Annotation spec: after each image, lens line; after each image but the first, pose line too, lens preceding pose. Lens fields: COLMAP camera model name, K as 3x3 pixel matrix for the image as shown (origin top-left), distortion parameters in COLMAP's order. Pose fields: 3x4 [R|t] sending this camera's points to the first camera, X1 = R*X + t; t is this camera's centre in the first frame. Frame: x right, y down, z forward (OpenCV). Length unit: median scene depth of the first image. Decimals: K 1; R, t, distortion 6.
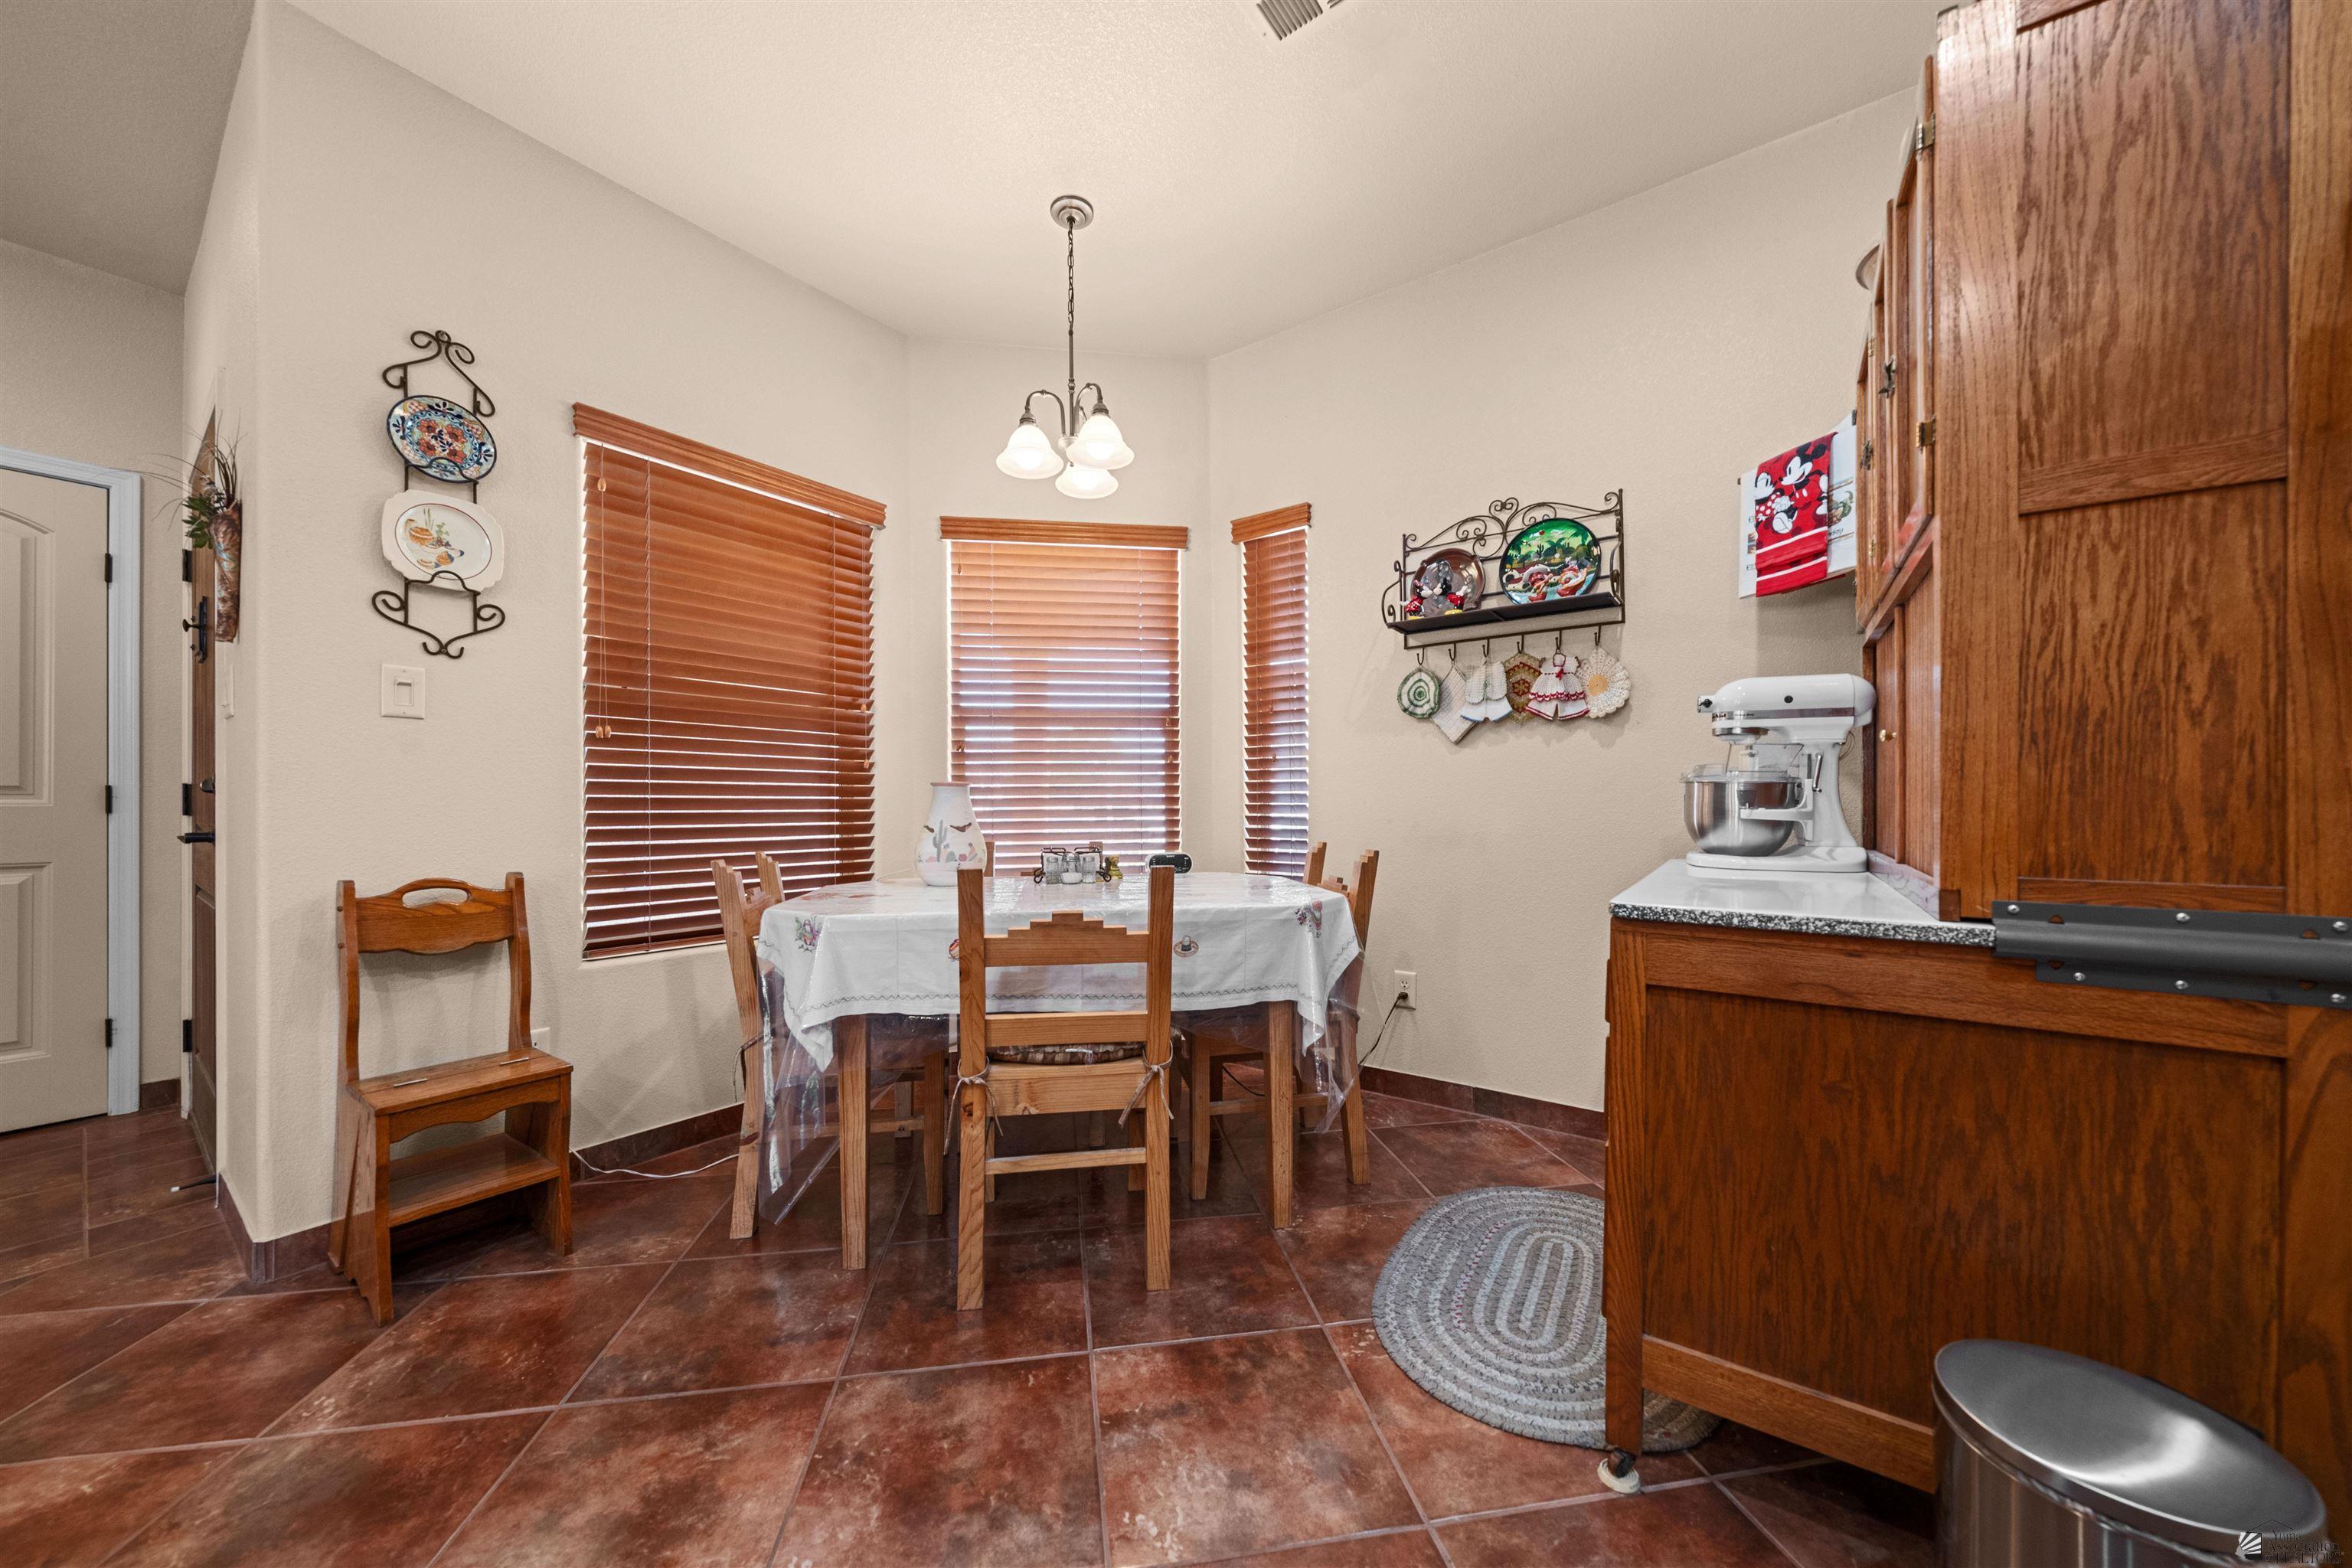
lens RADIAL K [[834.1, 0, 1186.3], [0, 834.1, 813.0], [0, 0, 1]] dist [-0.000782, -0.000032]
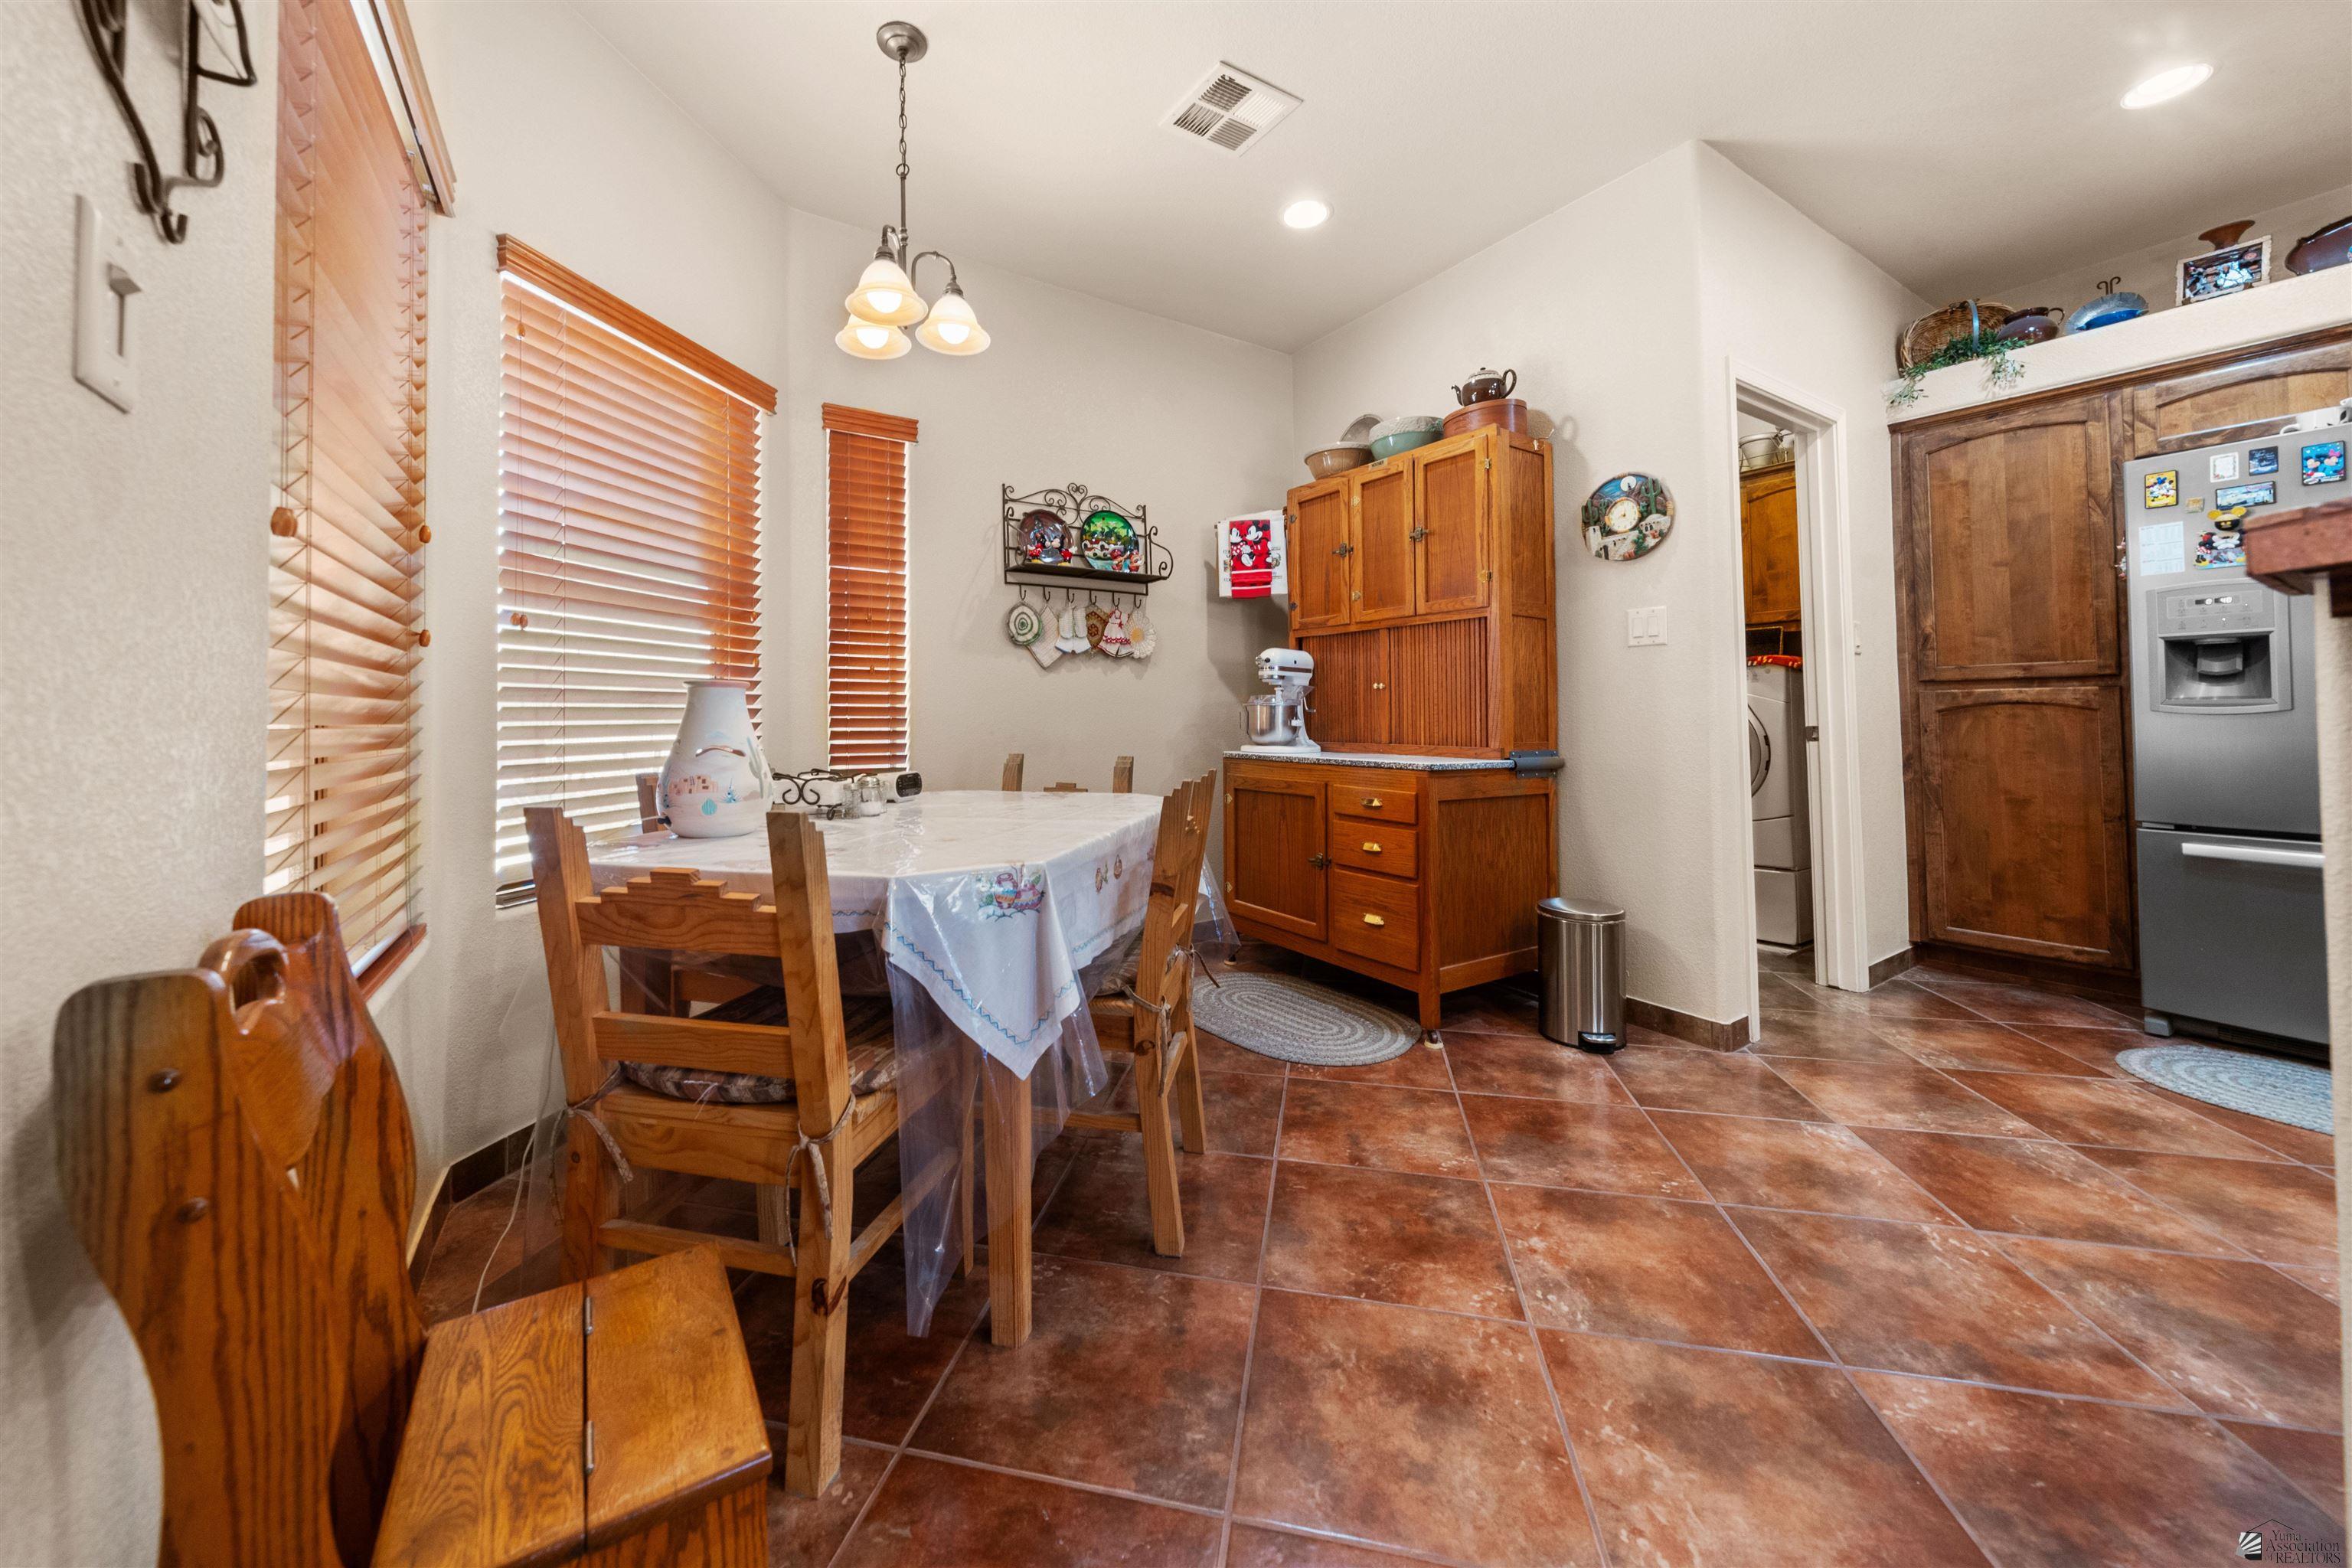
lens RADIAL K [[829.9, 0, 1161.6], [0, 829.9, 715.4], [0, 0, 1]] dist [-0.005622, 0.000031]
pose [[0.366818, 0.006901, 0.930267, -0.816036], [0.011229, 0.999867, -0.011845, 0.001828], [-0.930225, 0.014791, 0.366692, 0.430454]]
